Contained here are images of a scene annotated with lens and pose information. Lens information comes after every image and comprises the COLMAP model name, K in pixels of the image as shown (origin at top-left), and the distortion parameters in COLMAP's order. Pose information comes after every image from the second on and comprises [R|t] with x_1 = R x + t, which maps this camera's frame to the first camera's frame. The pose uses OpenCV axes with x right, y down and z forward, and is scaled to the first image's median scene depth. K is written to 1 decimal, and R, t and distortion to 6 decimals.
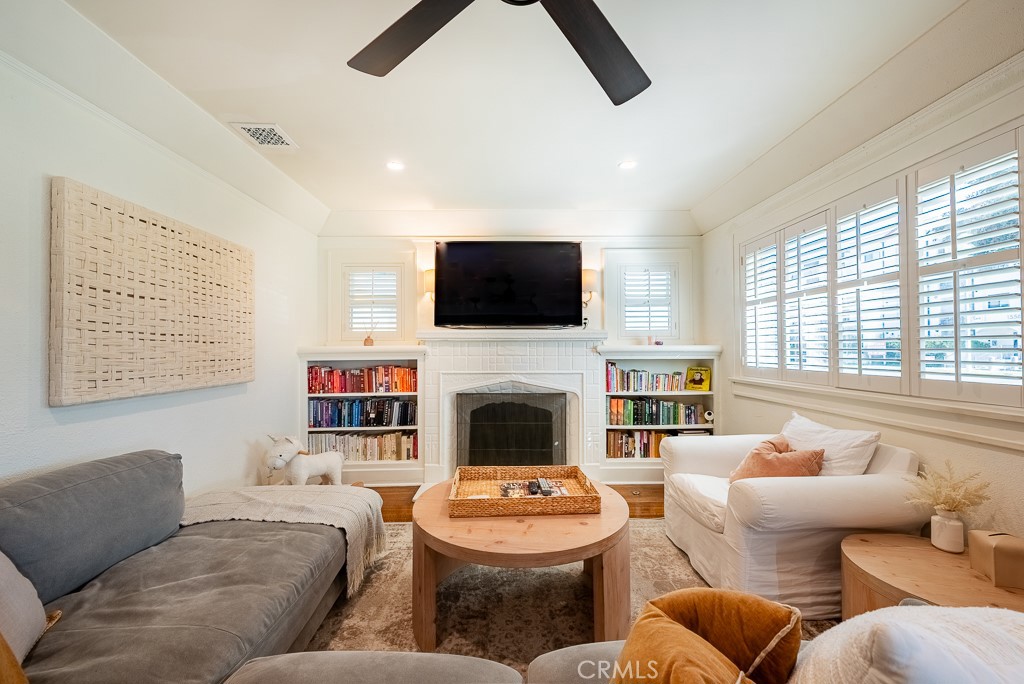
lens RADIAL K [[400.5, 0, 512.0], [0, 400.5, 342.0], [0, 0, 1]] dist [-0.000239, -0.000108]
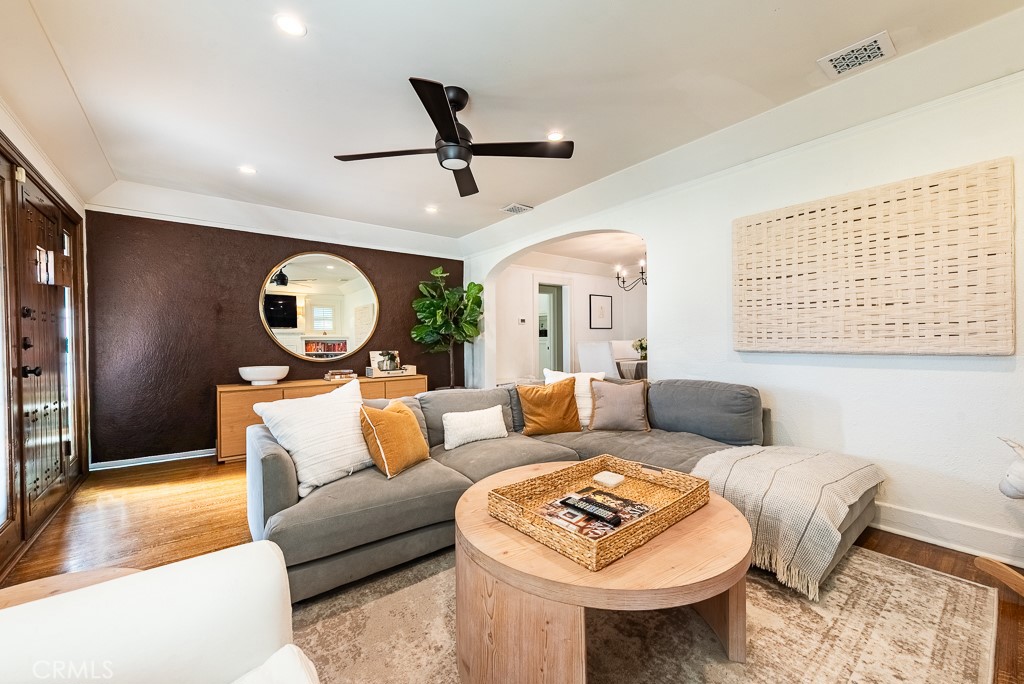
lens RADIAL K [[400.5, 0, 512.0], [0, 400.5, 342.0], [0, 0, 1]] dist [-0.000239, -0.000108]
pose [[-0.797045, 0.019805, -0.603595, 0.578221], [0.026908, 0.999634, -0.002731, 0.080131], [0.603320, -0.018418, -0.797286, 1.464986]]
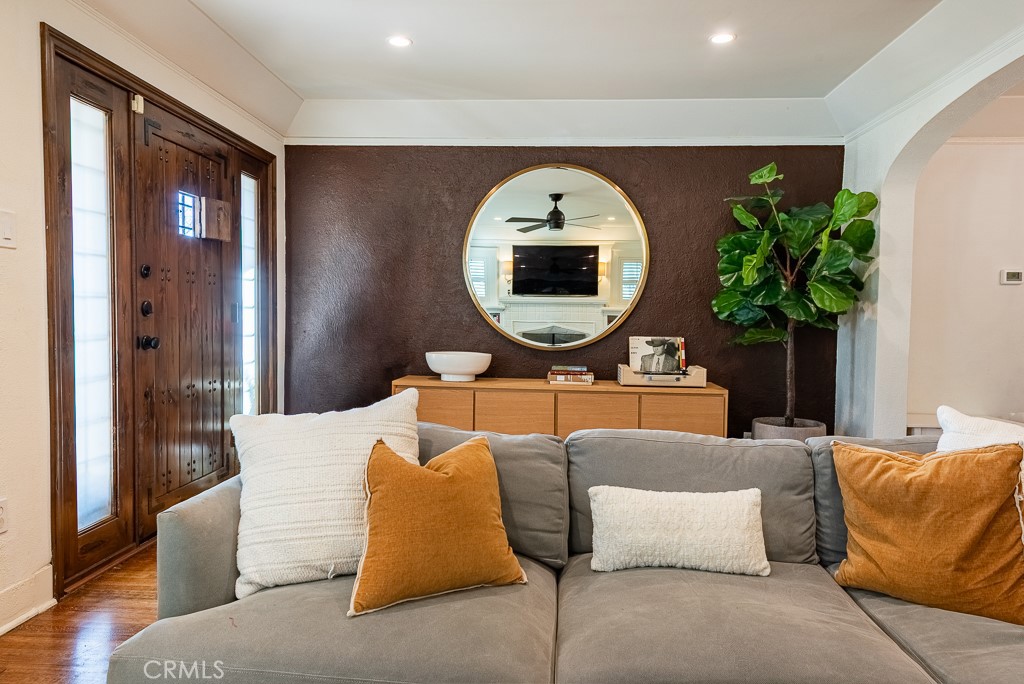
lens RADIAL K [[657.0, 0, 512.0], [0, 657.0, 342.0], [0, 0, 1]] dist [0.008835, -0.001366]
pose [[-0.996786, -0.009573, 0.079538, 0.043008], [-0.007848, 0.999728, 0.021963, 0.081248], [-0.079726, 0.021268, -0.996590, 1.229141]]
